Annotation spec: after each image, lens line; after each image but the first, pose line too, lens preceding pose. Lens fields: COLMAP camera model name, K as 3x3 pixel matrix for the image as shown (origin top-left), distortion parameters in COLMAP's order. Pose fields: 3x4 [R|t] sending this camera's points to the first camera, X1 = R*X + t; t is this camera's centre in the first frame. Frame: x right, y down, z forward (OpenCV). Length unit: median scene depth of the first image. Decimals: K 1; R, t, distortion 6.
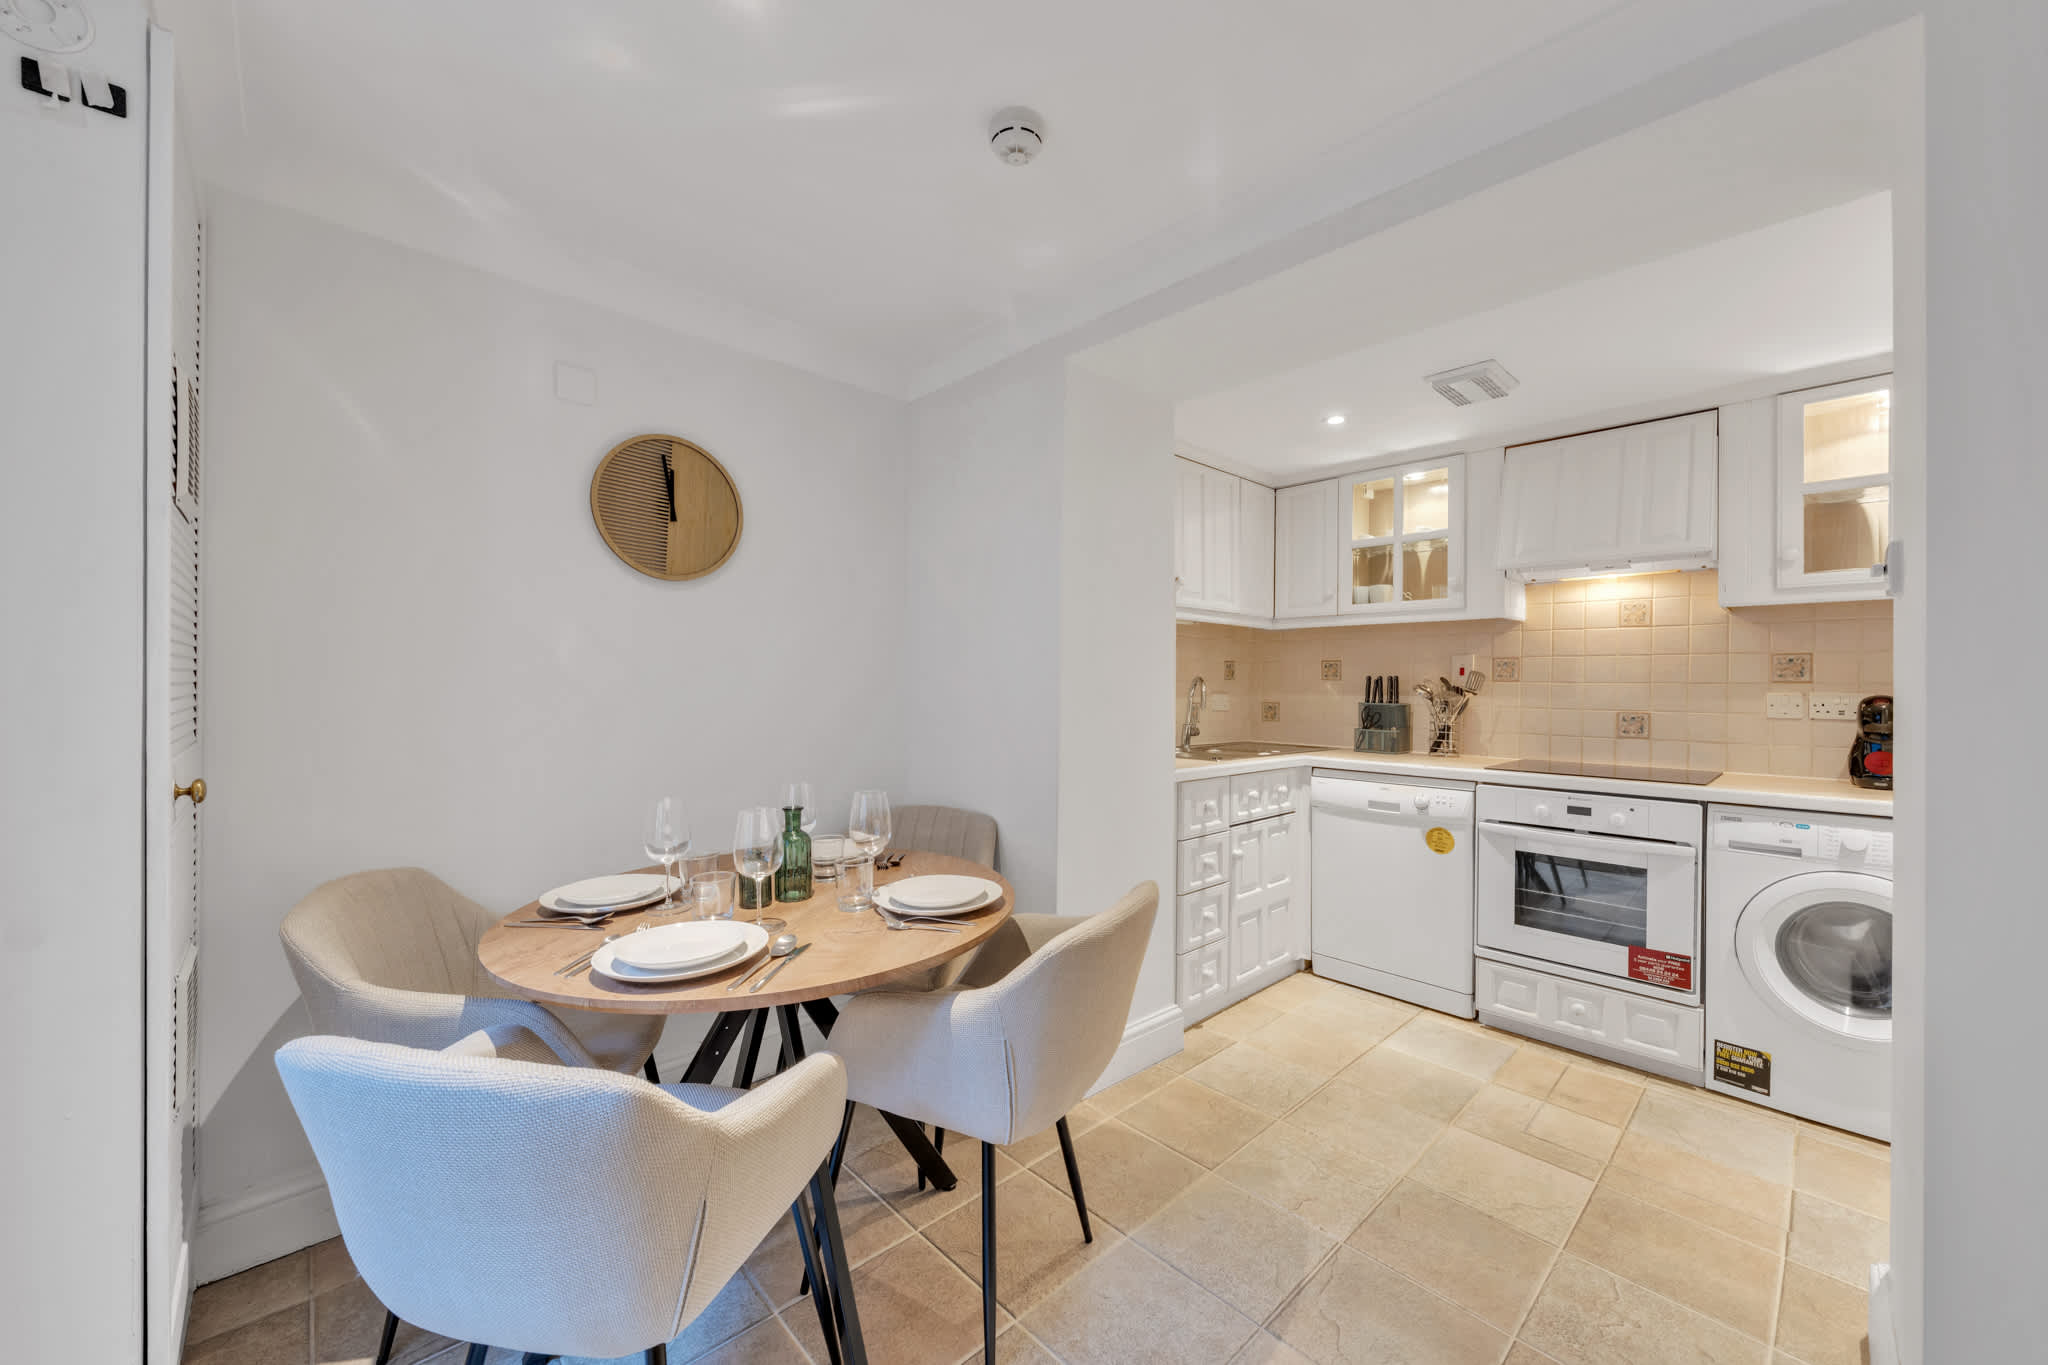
lens RADIAL K [[771.3, 0, 1021.9], [0, 771.3, 685.6], [0, 0, 1]] dist [-0.002104, -0.000277]
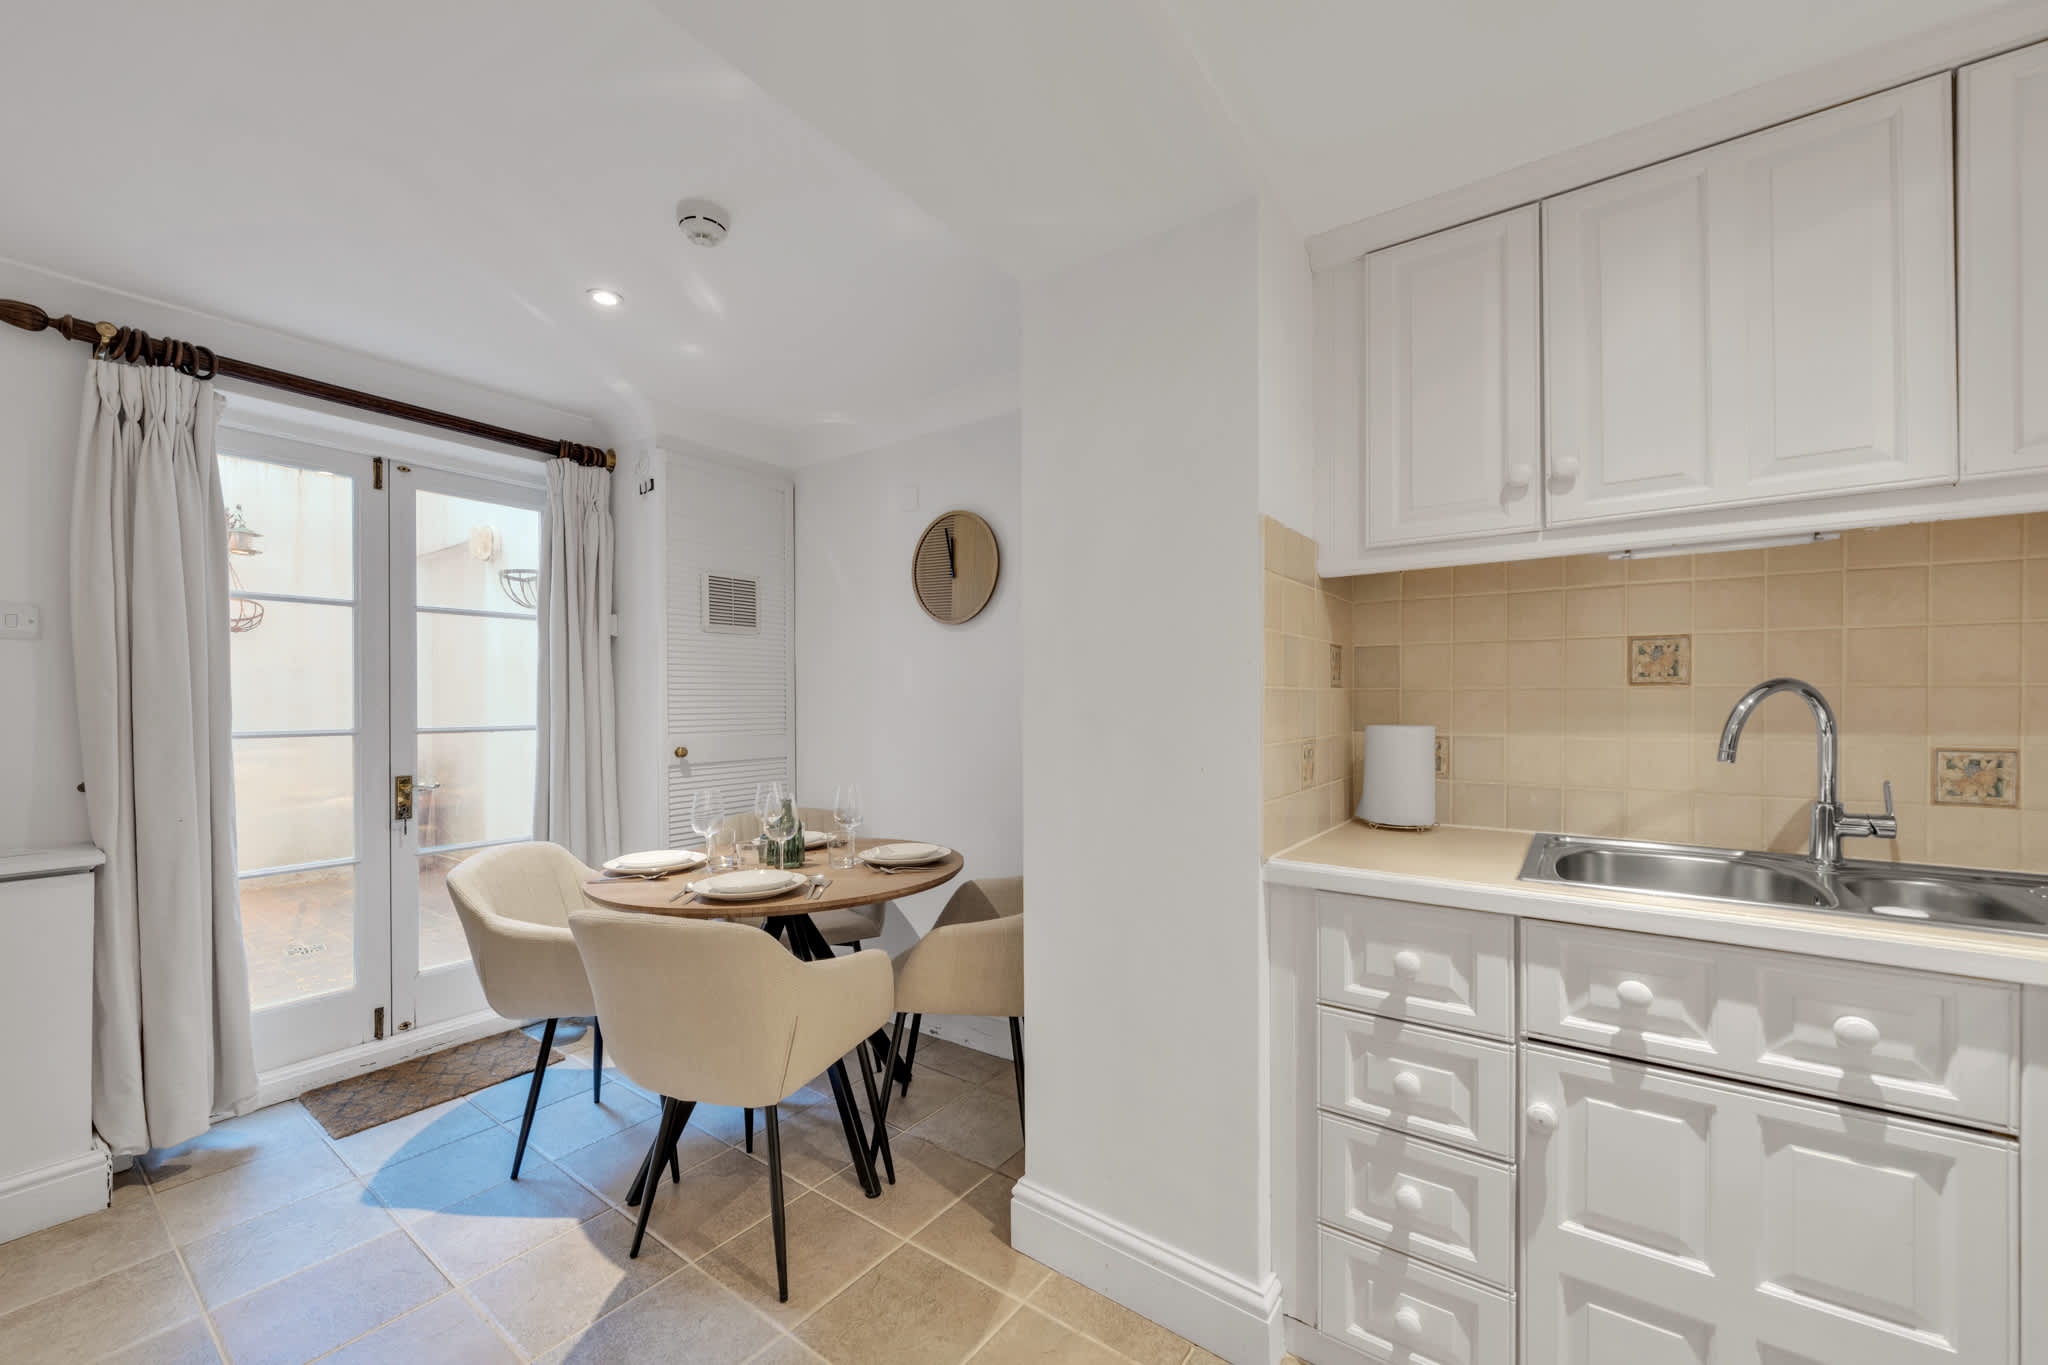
lens RADIAL K [[788.9, 0, 1021.2], [0, 788.9, 696.2], [0, 0, 1]] dist [-0.006713, -0.000148]
pose [[0.190331, -0.014285, -0.981616, 0.687927], [0.004227, 0.999897, -0.013732, 0.001017], [0.981711, -0.001535, 0.190372, 0.697918]]
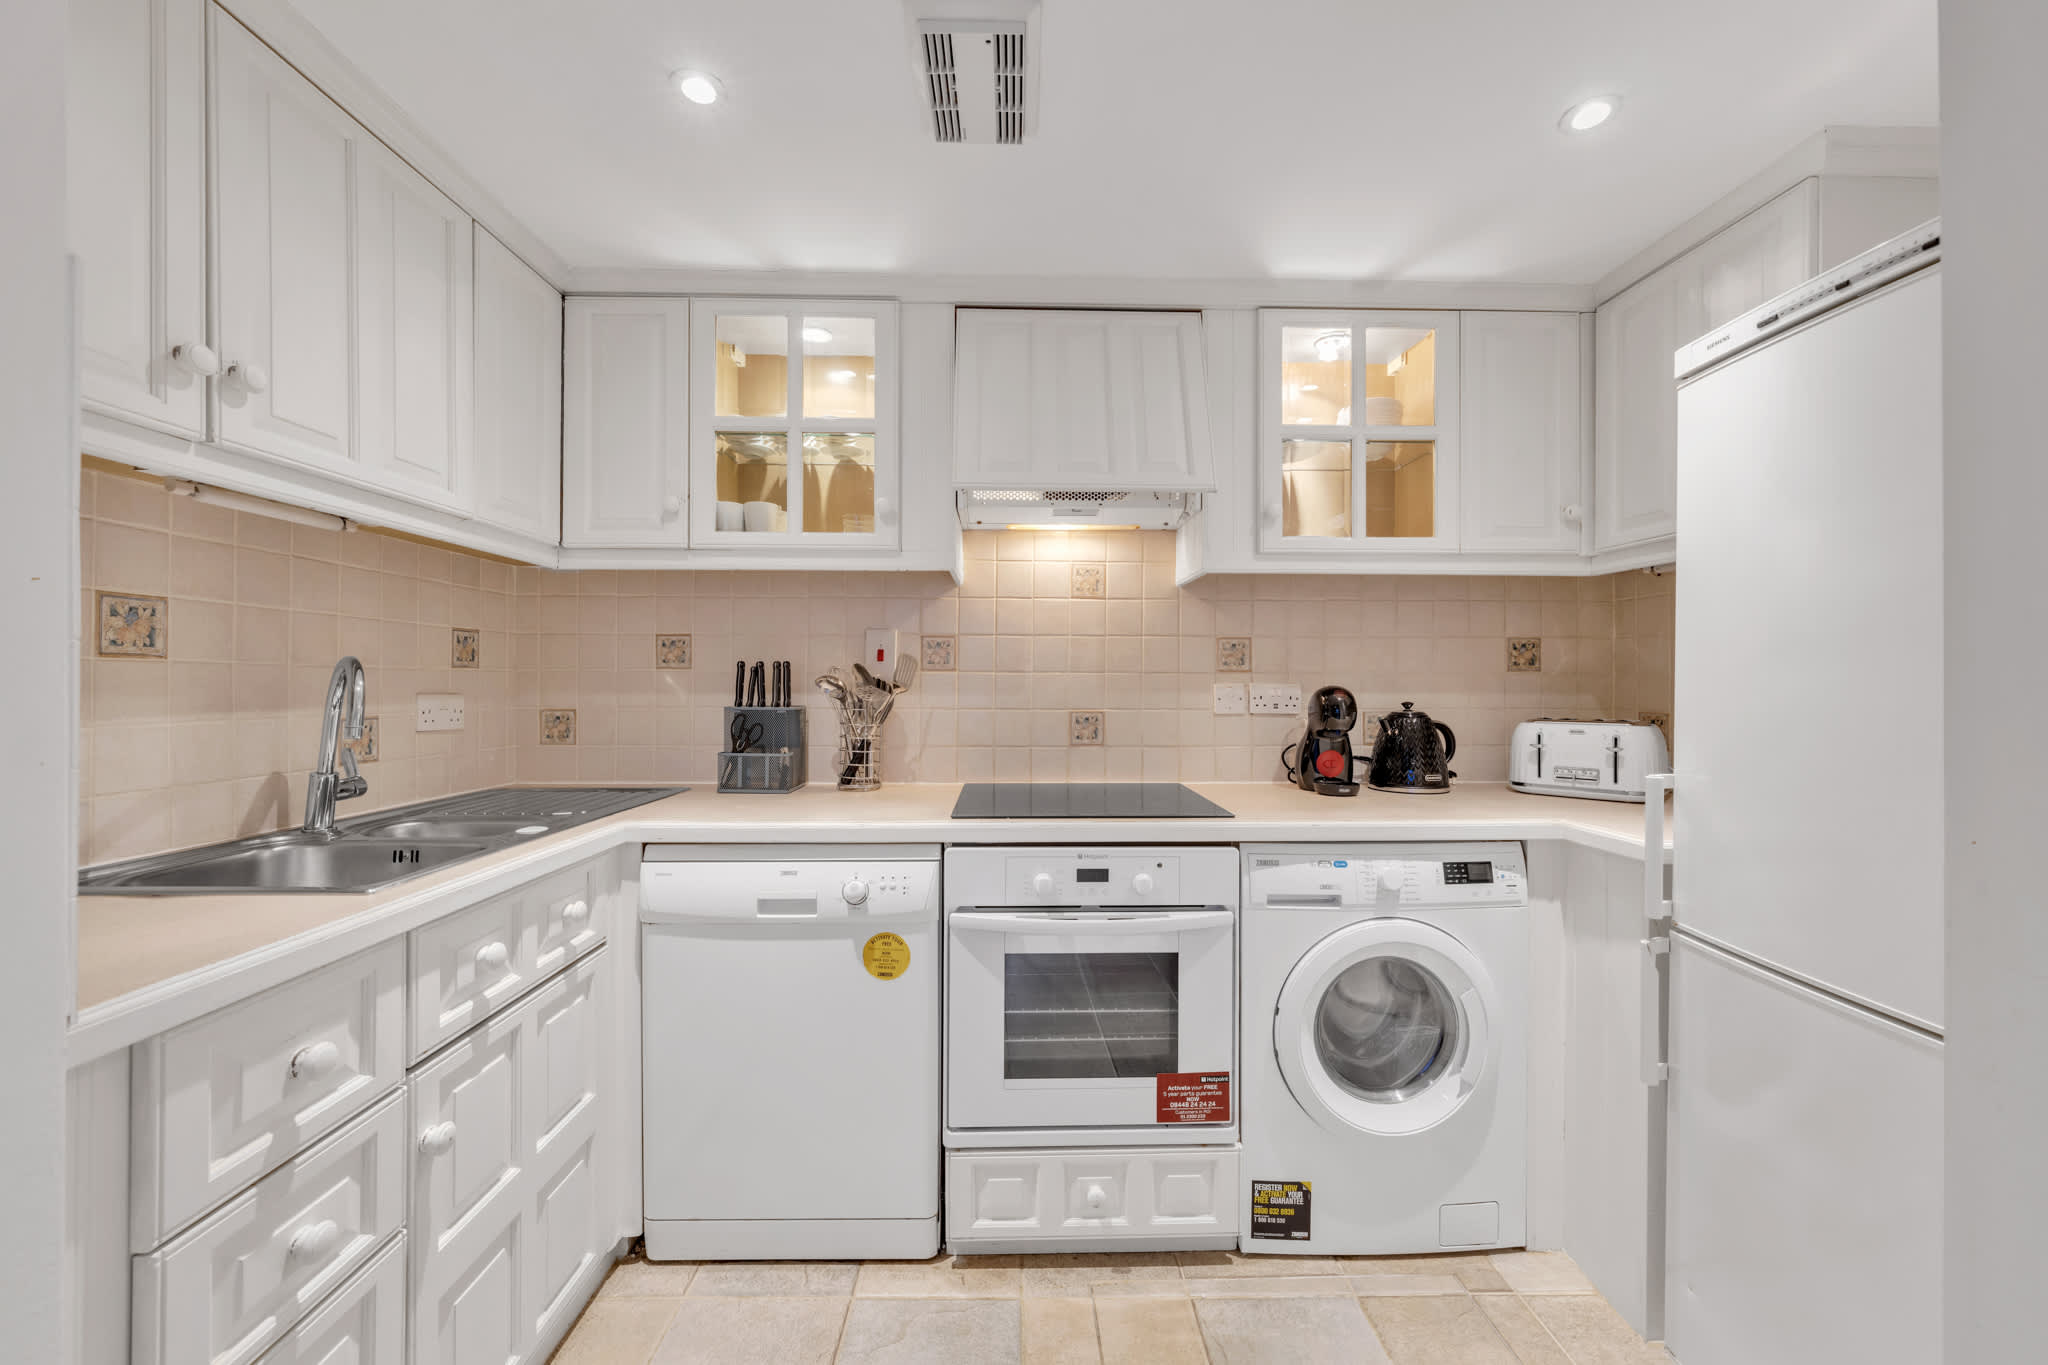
lens RADIAL K [[765.6, 0, 1028.3], [0, 765.6, 675.8], [0, 0, 1]] dist [-0.001538, -0.000033]
pose [[0.667315, -0.002255, 0.744773, 0.212418], [0.004879, 0.999987, -0.001344, 0.000766], [-0.744760, 0.004531, 0.667317, 0.587083]]
